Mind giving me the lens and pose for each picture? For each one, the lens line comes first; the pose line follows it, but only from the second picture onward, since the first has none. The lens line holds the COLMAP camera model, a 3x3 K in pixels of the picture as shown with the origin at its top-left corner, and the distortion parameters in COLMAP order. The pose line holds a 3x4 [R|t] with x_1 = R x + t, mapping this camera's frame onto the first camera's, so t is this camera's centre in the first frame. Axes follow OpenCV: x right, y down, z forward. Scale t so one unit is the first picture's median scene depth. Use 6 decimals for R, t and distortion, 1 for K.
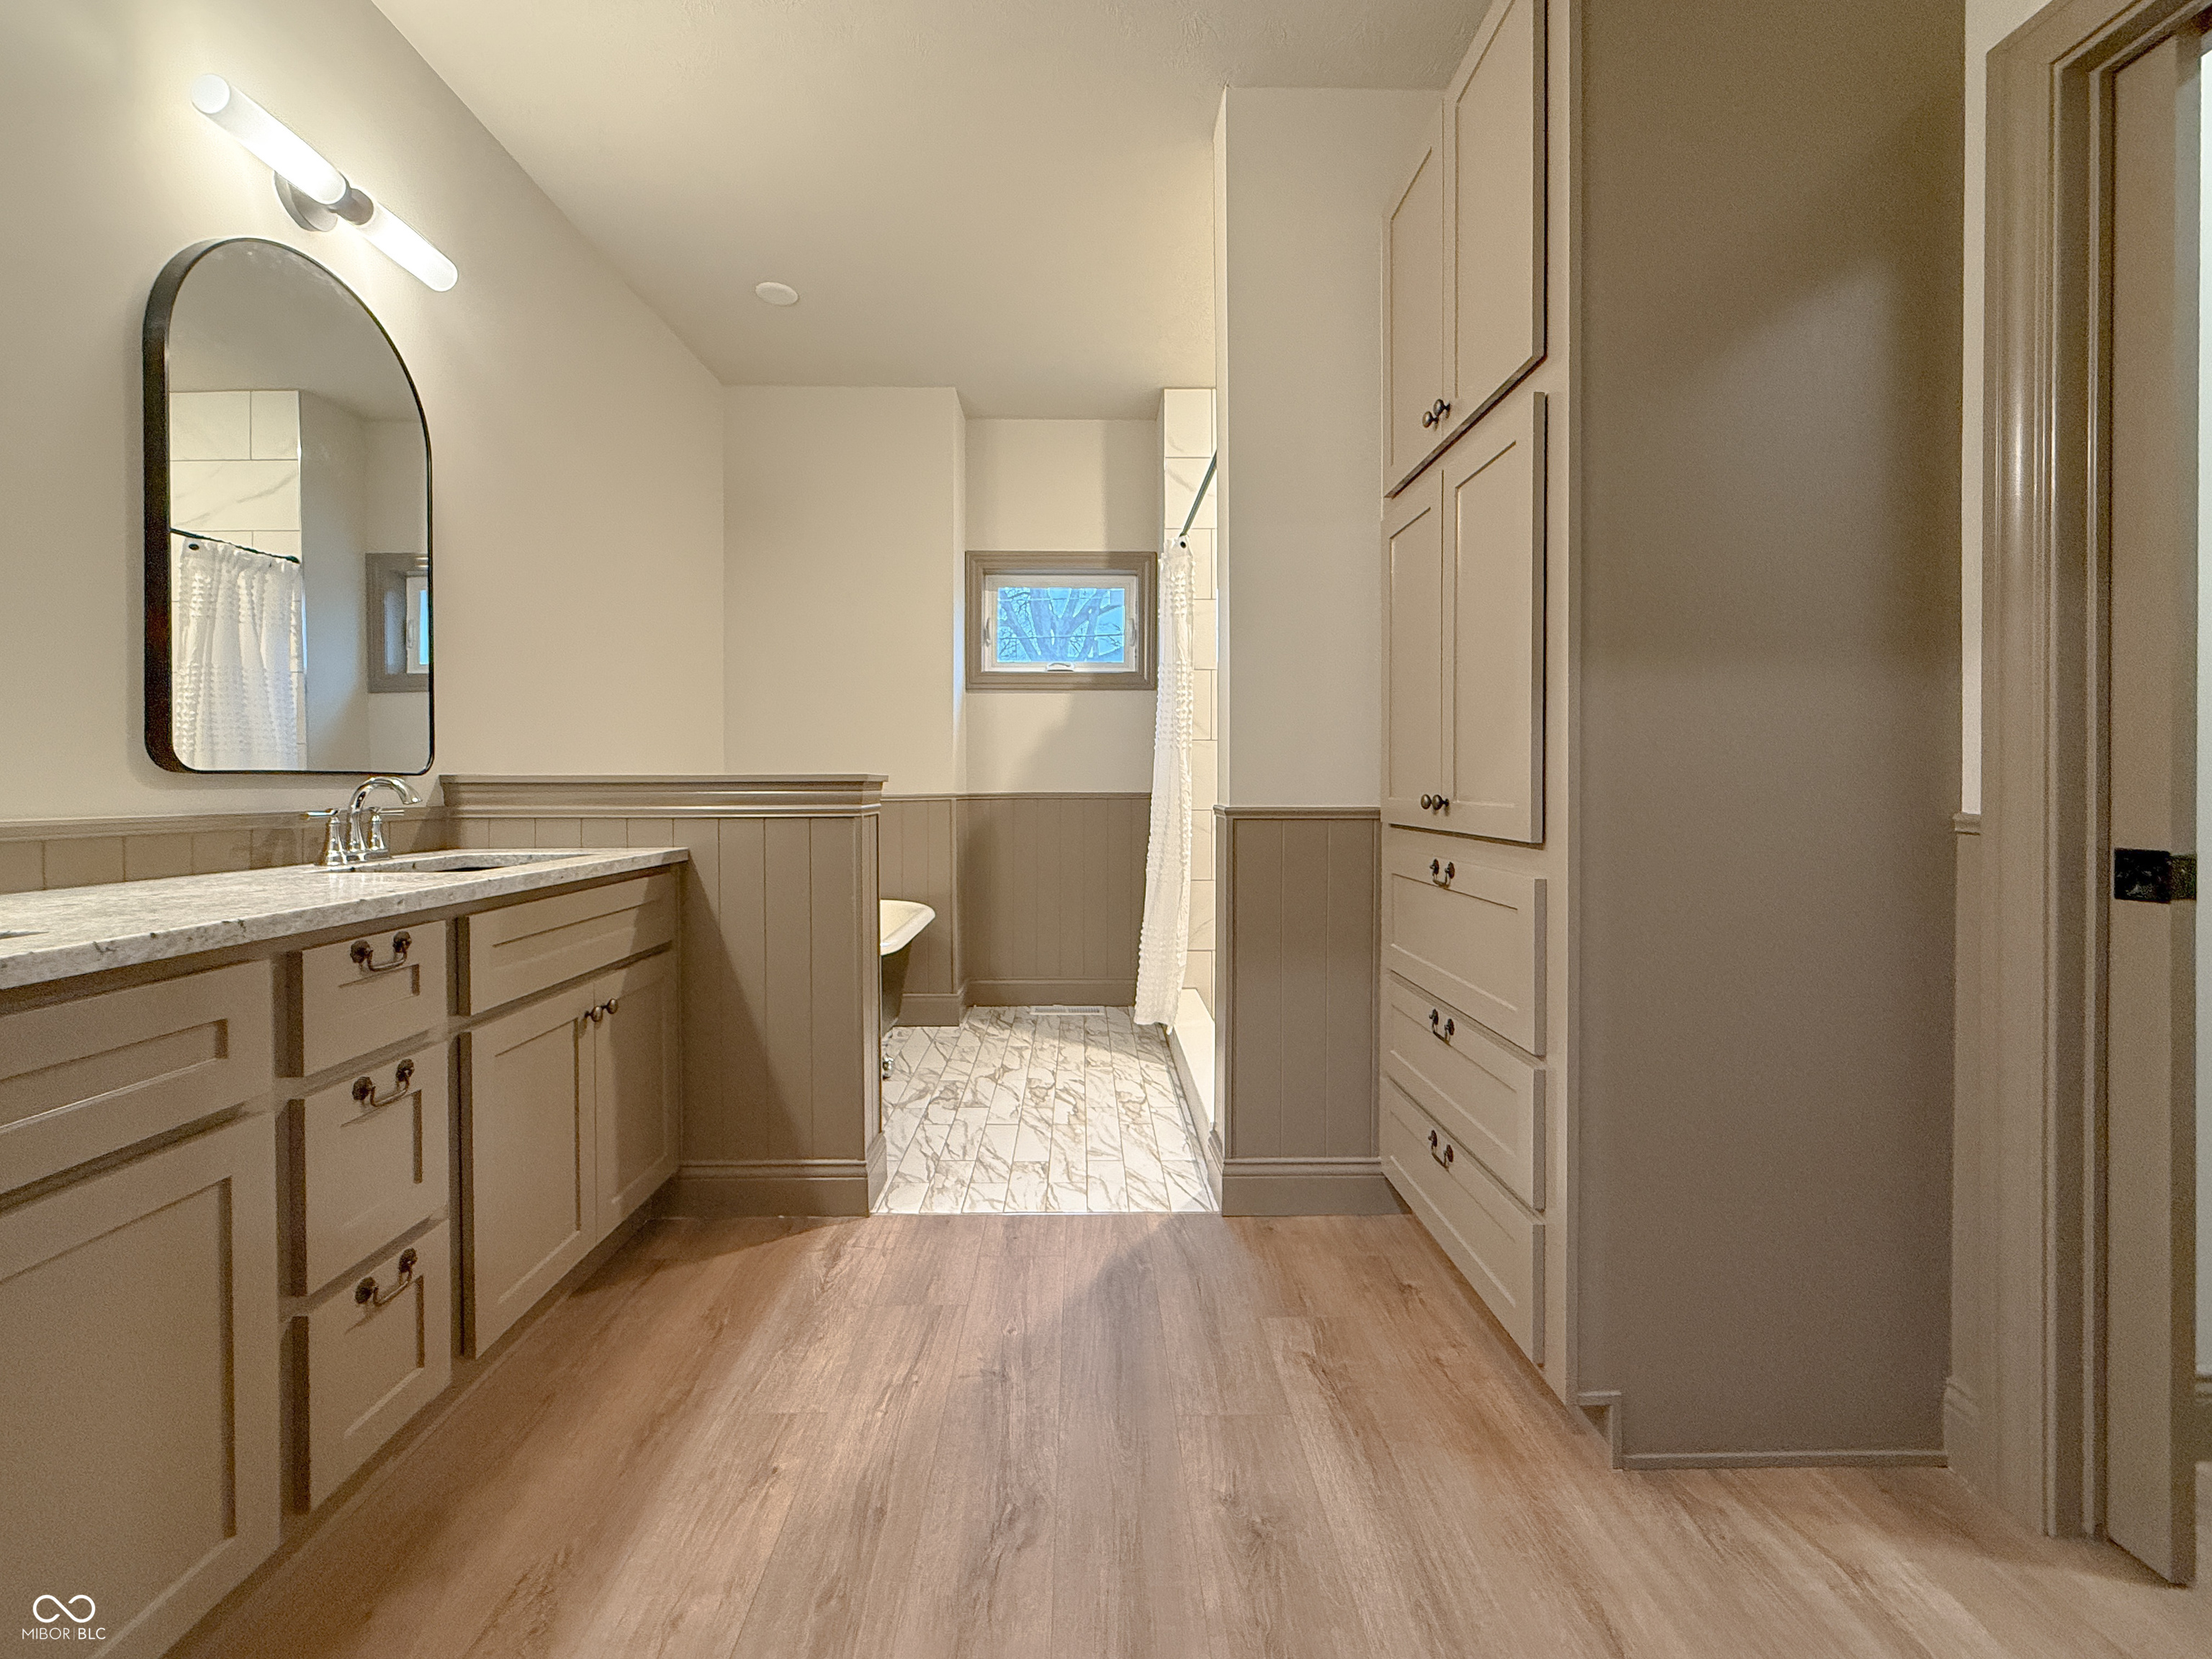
lens RADIAL K [[881.3, 0, 1100.6], [0, 881.3, 766.2], [0, 0, 1]] dist [-0.001156, -0.000202]
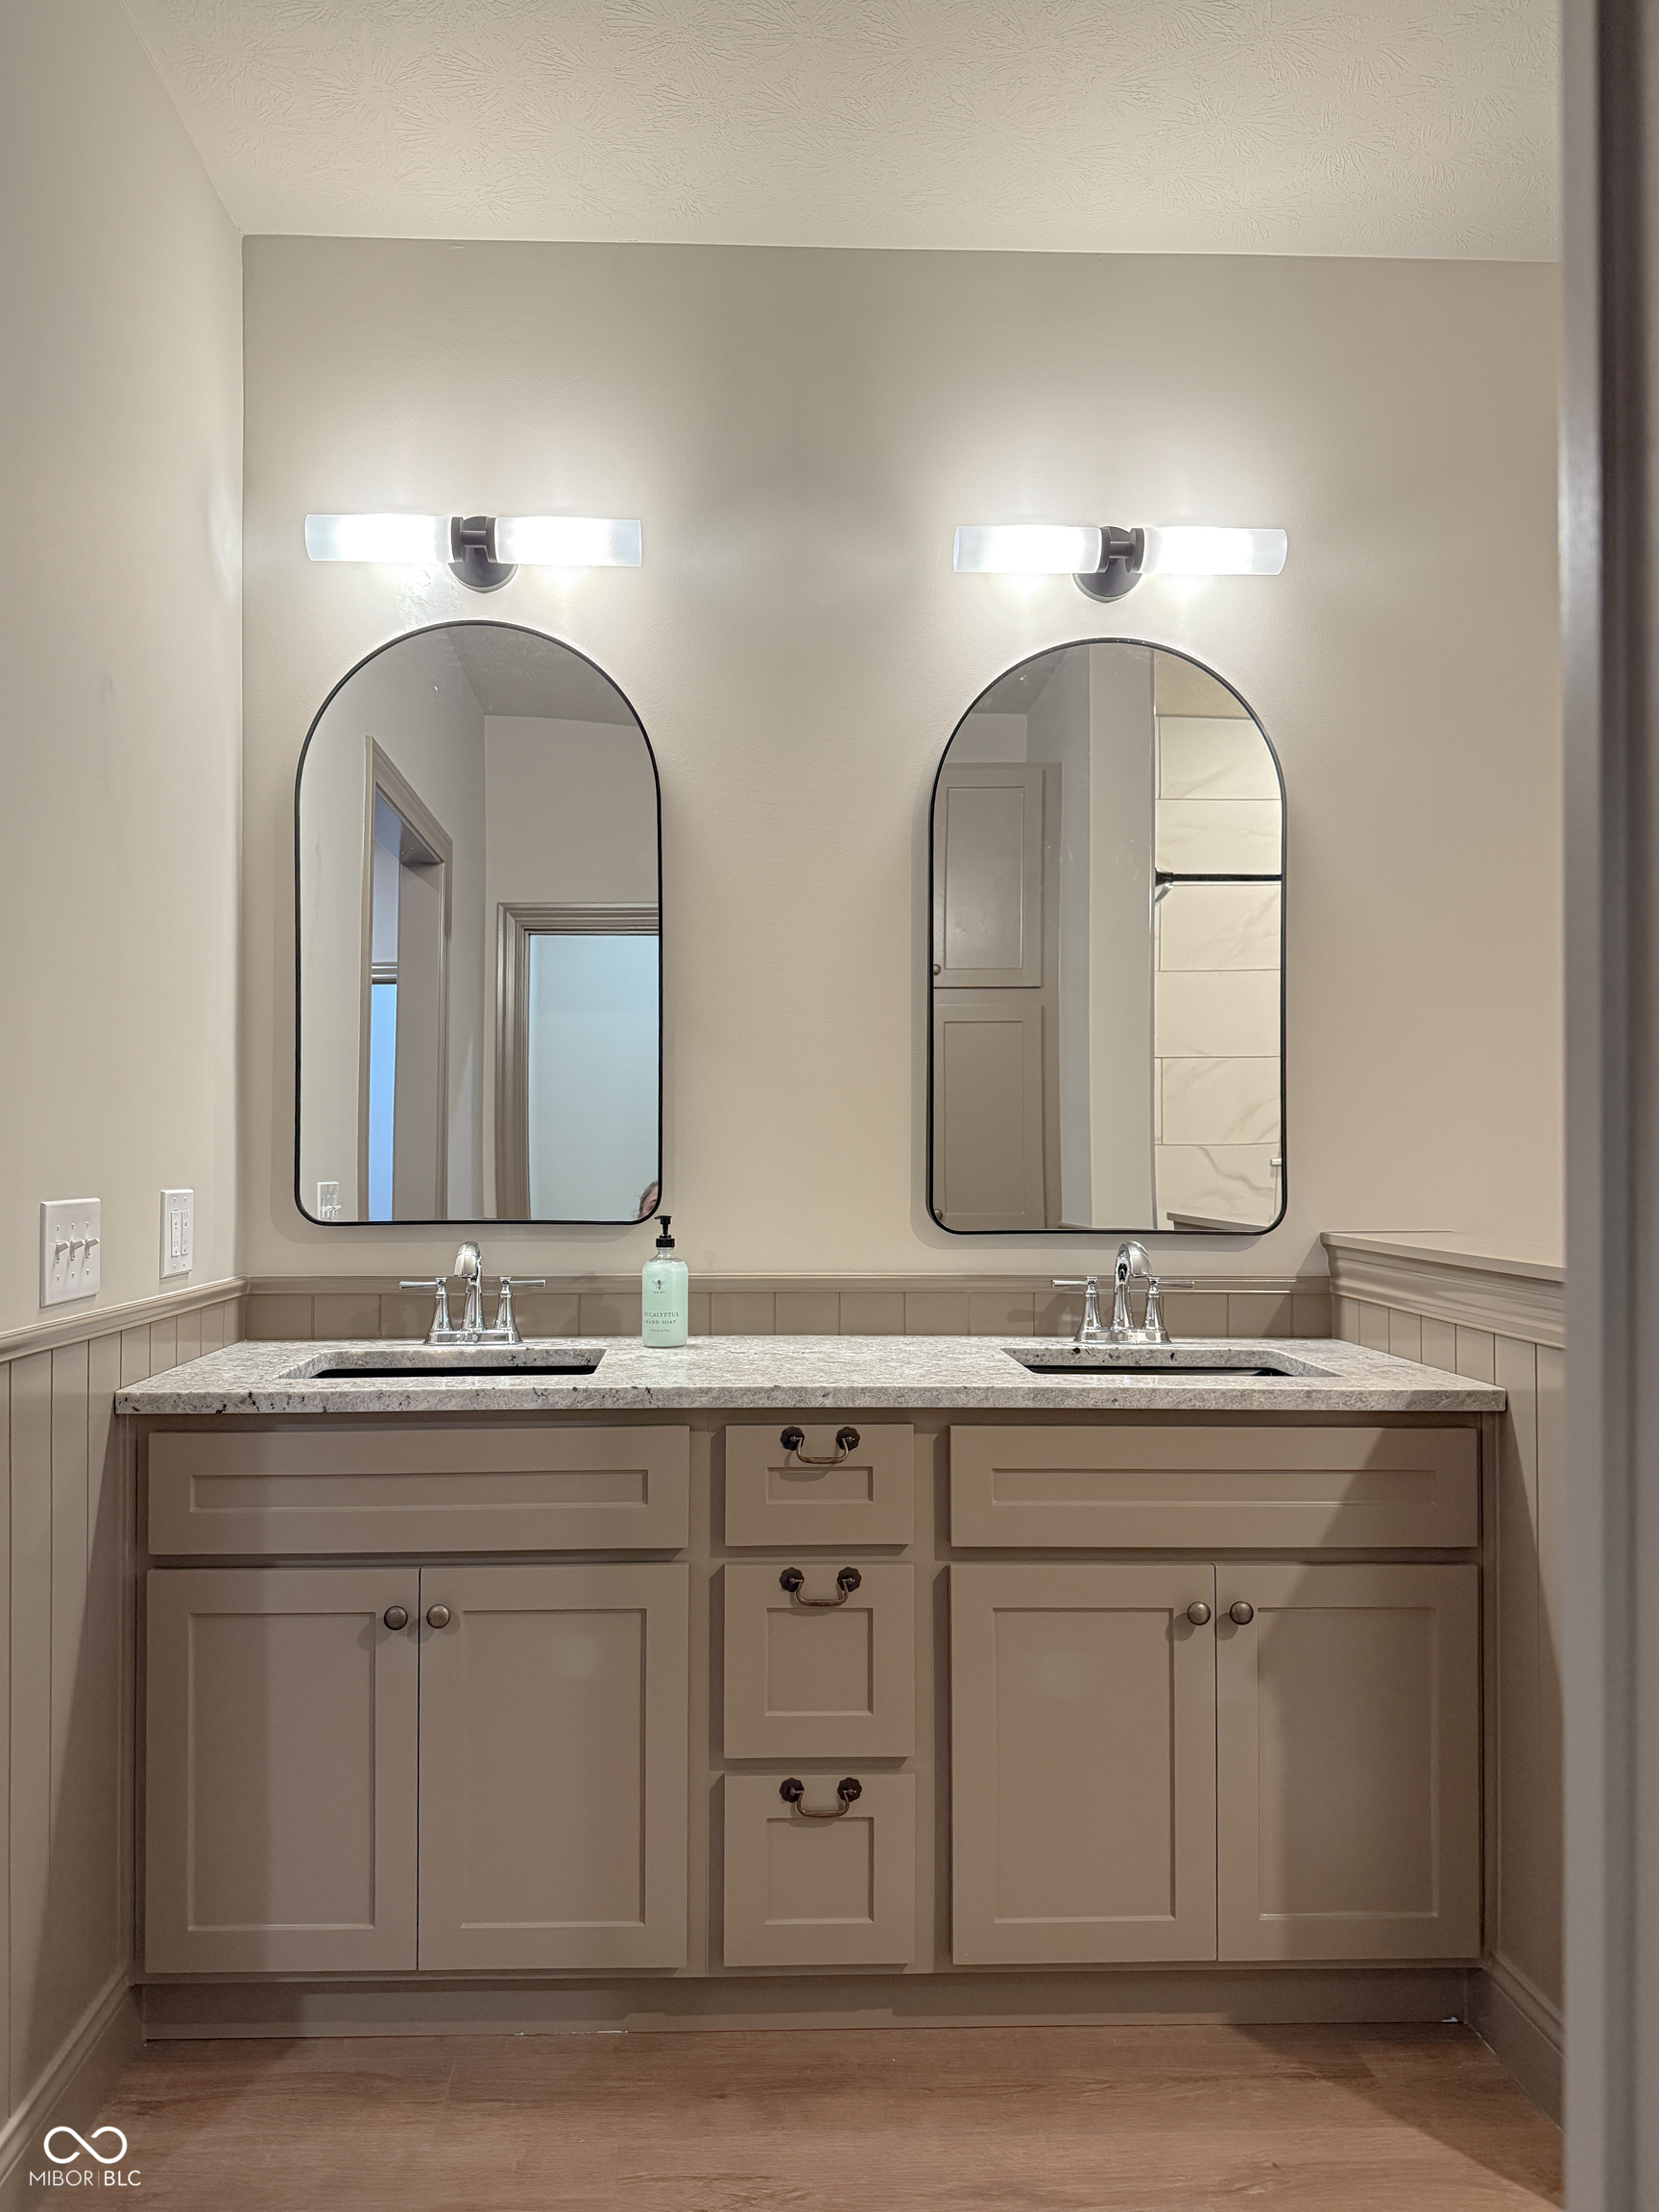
lens RADIAL K [[1619.1, 0, 829.5], [0, 1619.1, 1106.0], [0, 0, 1]] dist [0.040908, -0.083303]
pose [[0.010285, -0.030808, -0.999472, 0.897478], [0.019277, 0.999346, -0.030606, -0.096172], [0.999761, -0.018952, 0.010872, 0.937616]]
